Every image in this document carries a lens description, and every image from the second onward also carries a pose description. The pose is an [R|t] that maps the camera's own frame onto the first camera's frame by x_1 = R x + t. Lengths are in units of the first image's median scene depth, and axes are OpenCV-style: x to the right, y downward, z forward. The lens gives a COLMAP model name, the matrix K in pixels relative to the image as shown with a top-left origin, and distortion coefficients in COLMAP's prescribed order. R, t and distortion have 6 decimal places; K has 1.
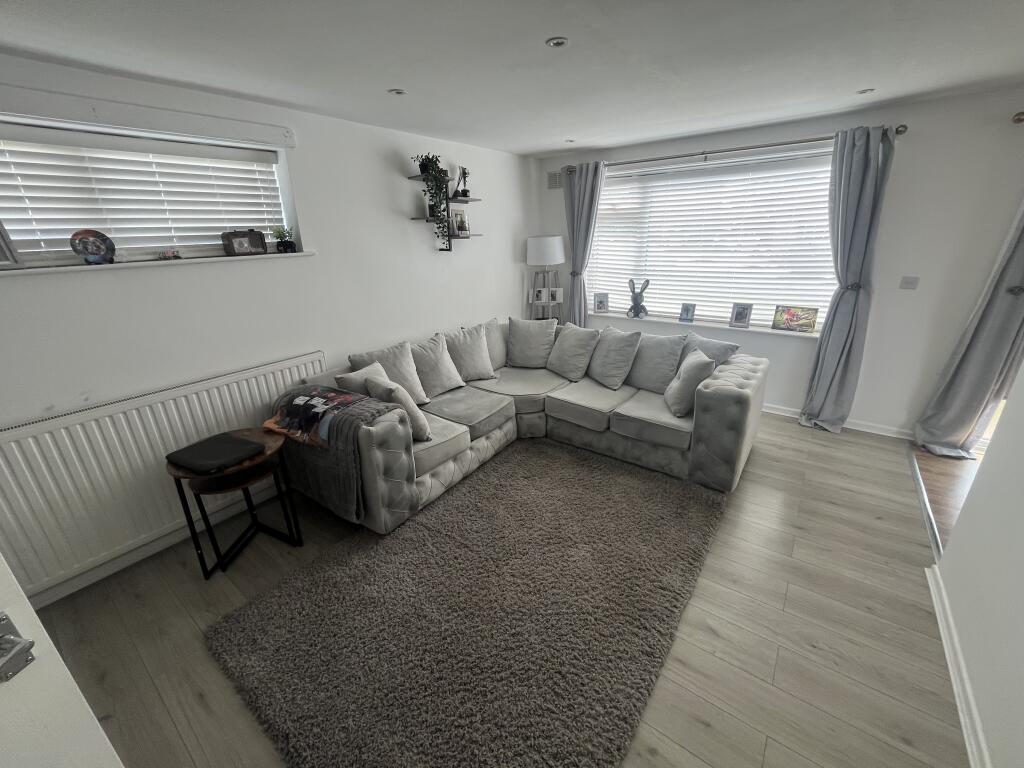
lens RADIAL K [[415.0, 0, 510.9], [0, 415.0, 383.1], [0, 0, 1]] dist [0.000244, -0.000349]
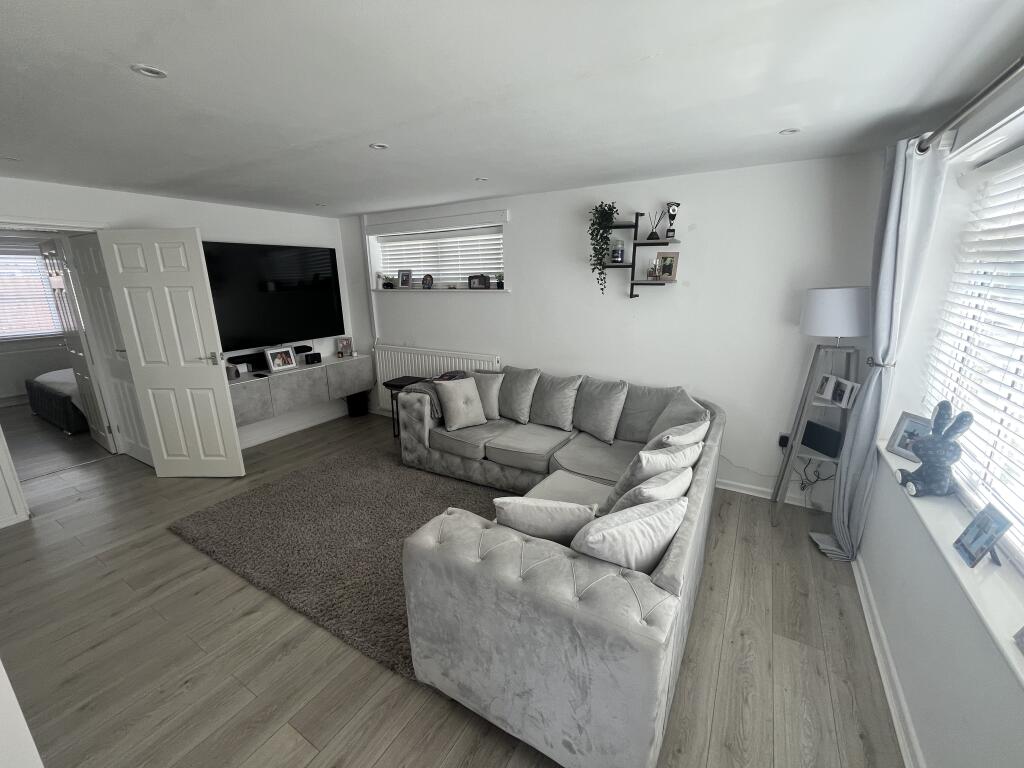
lens RADIAL K [[415.0, 0, 514.5], [0, 415.0, 384.3], [0, 0, 1]] dist [0.000244, -0.000349]
pose [[0.117107, 0.281042, -0.952524, 1.110494], [-0.328501, 0.916095, 0.229906, -0.396045], [0.937216, 0.285981, 0.199603, 0.926042]]
